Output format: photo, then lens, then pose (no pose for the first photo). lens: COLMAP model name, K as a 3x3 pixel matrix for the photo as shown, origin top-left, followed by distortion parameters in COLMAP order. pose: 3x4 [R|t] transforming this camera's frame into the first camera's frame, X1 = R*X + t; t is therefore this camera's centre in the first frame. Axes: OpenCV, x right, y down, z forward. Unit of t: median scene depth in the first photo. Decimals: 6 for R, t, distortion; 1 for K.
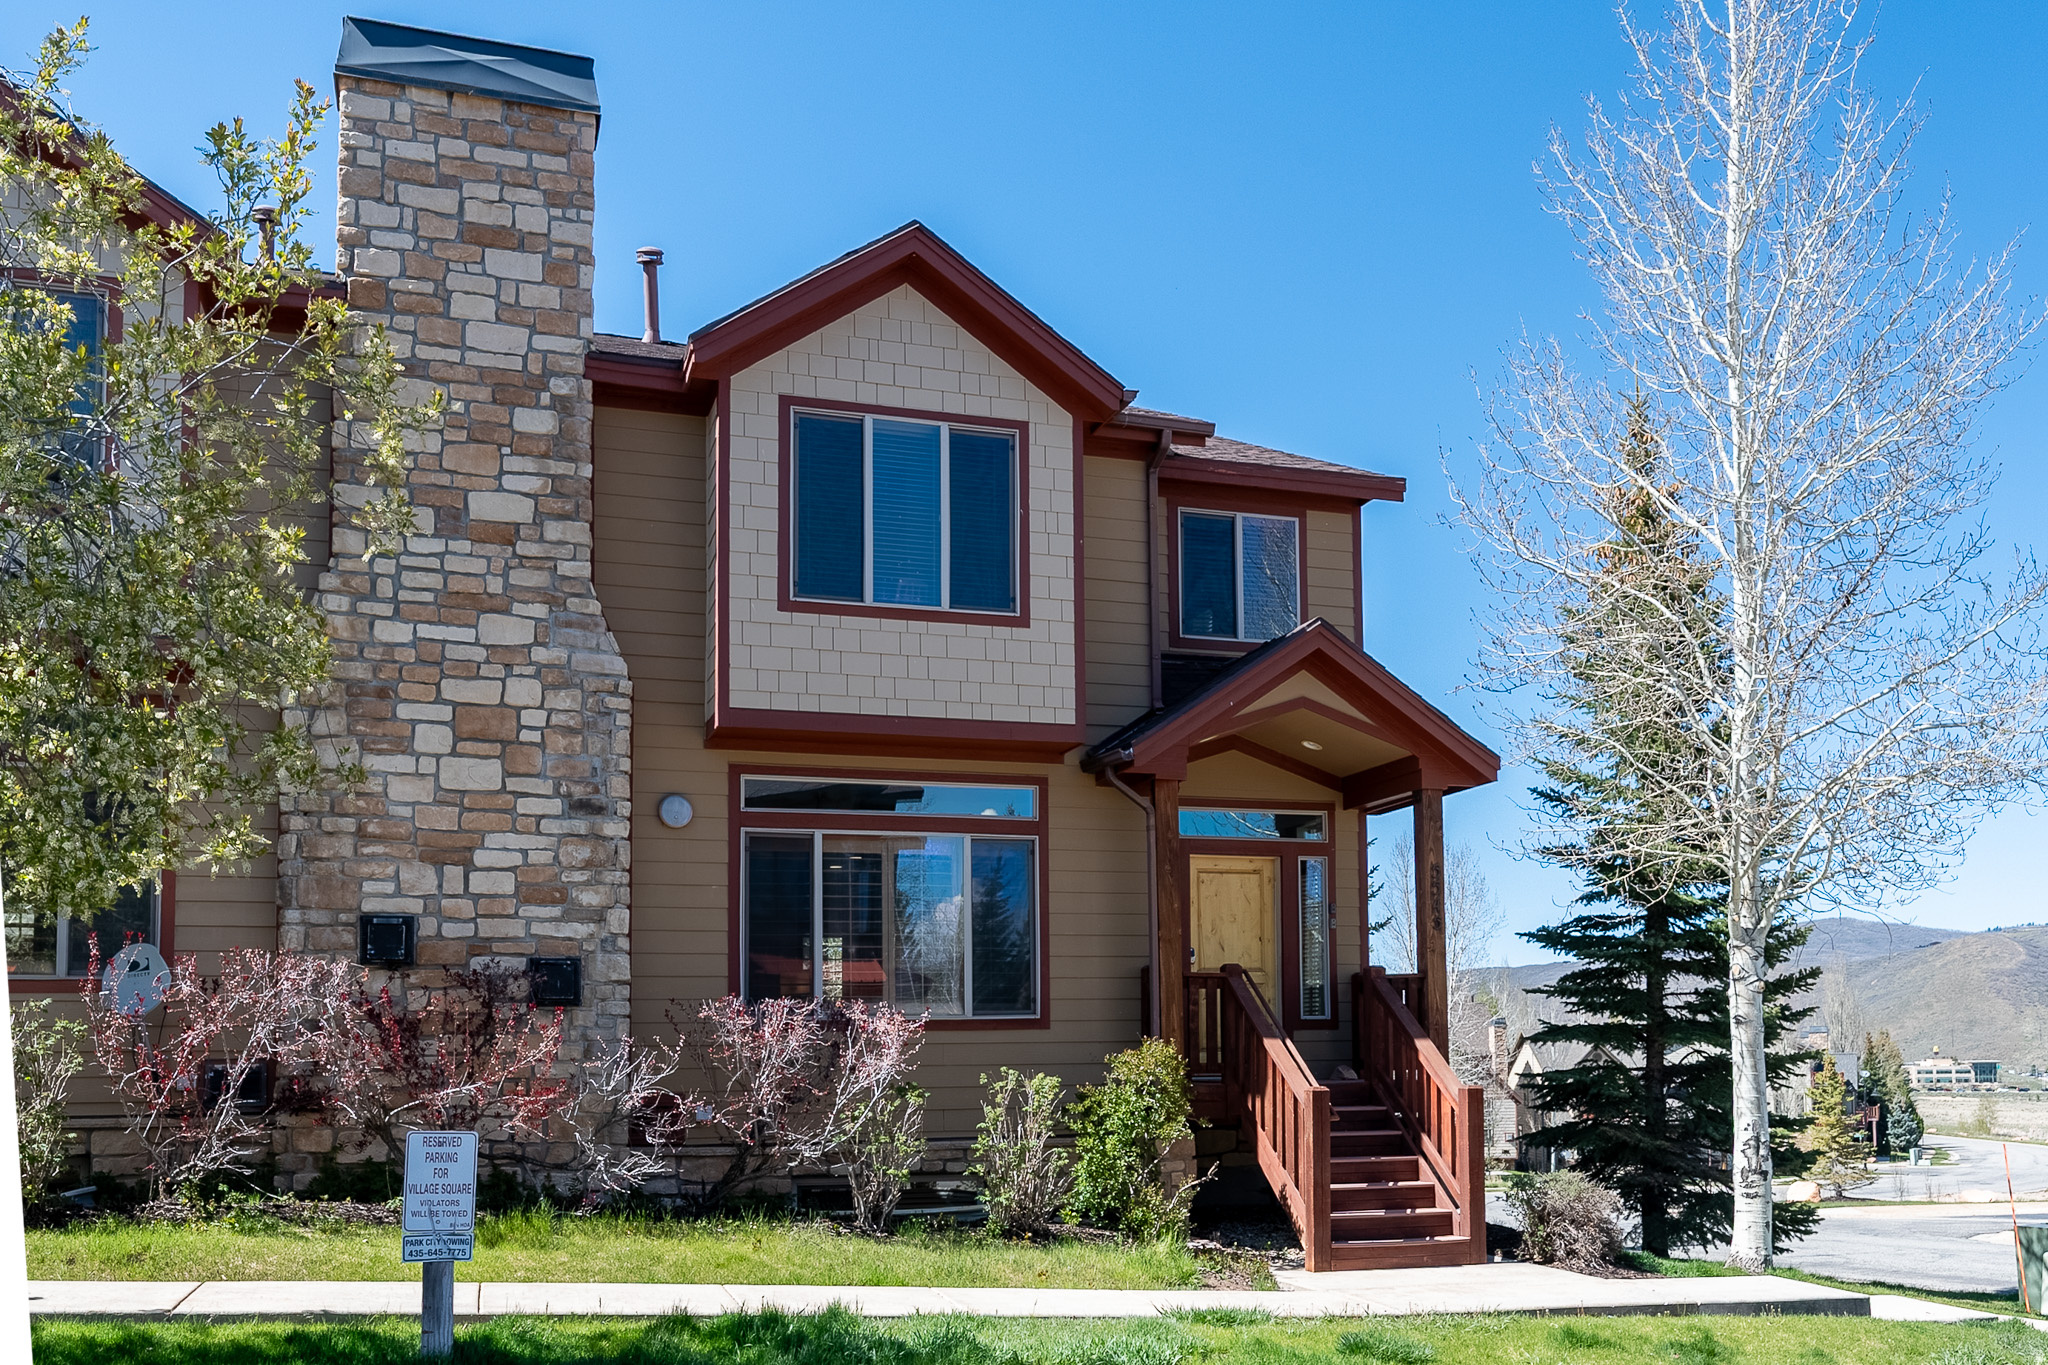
lens RADIAL K [[1675.1, 0, 1023.8], [0, 1675.1, 752.6], [0, 0, 1]] dist [-0.004768, -0.002380]
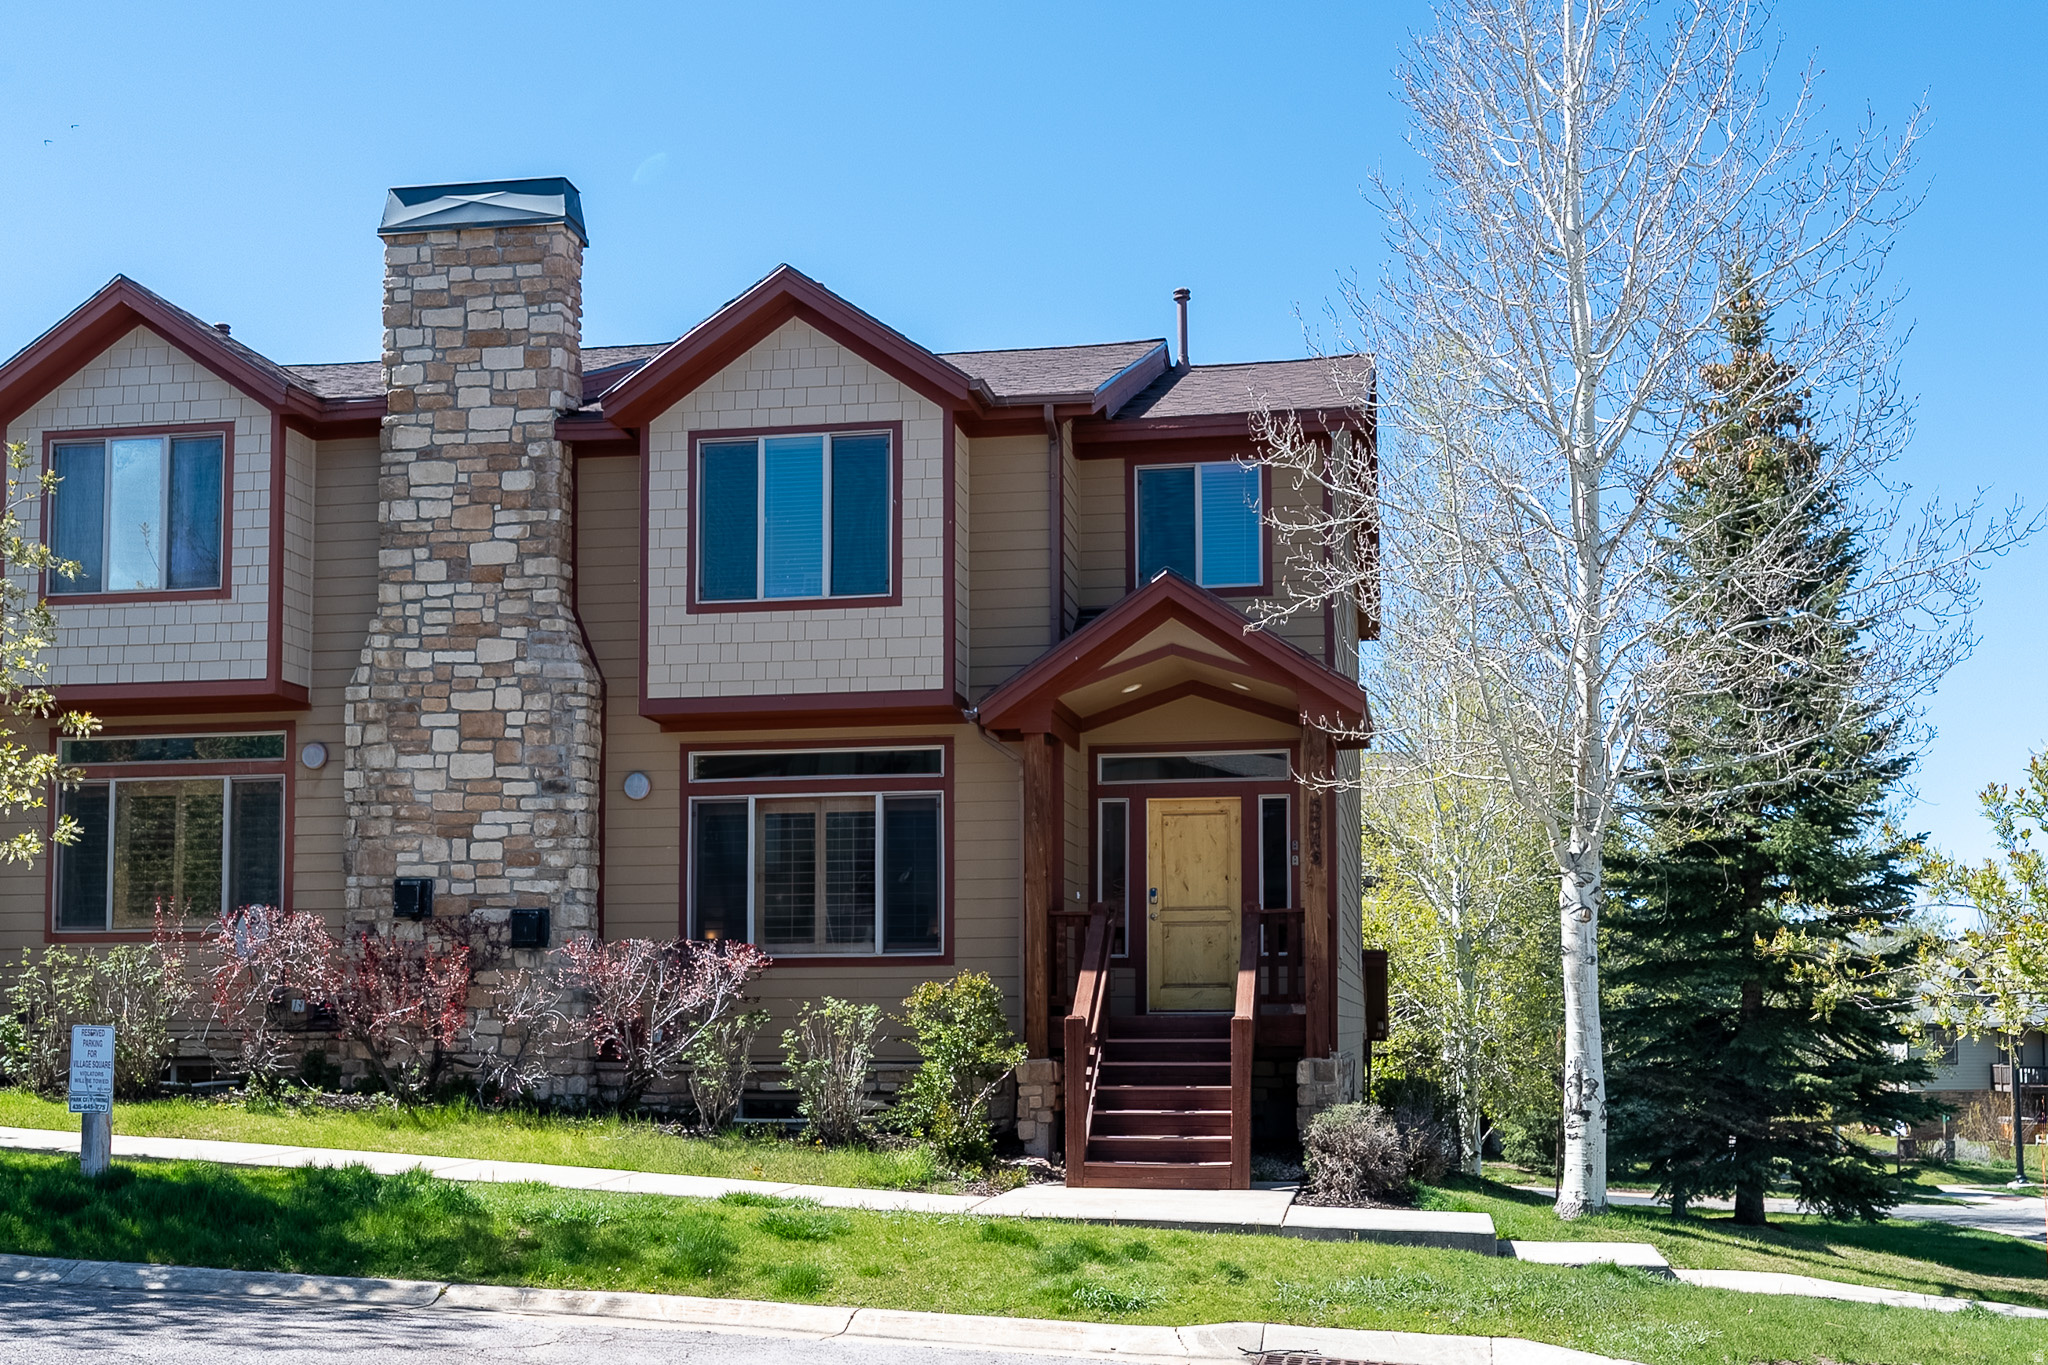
lens RADIAL K [[1764.7, 0, 1024.0], [0, 1764.7, 682.5], [0, 0, 1]] dist [-0.004256, -0.002586]
pose [[0.899498, -0.074589, -0.430511, 0.613264], [0.071827, 0.997159, -0.022692, 0.009735], [0.430980, -0.010511, 0.902300, -0.029030]]
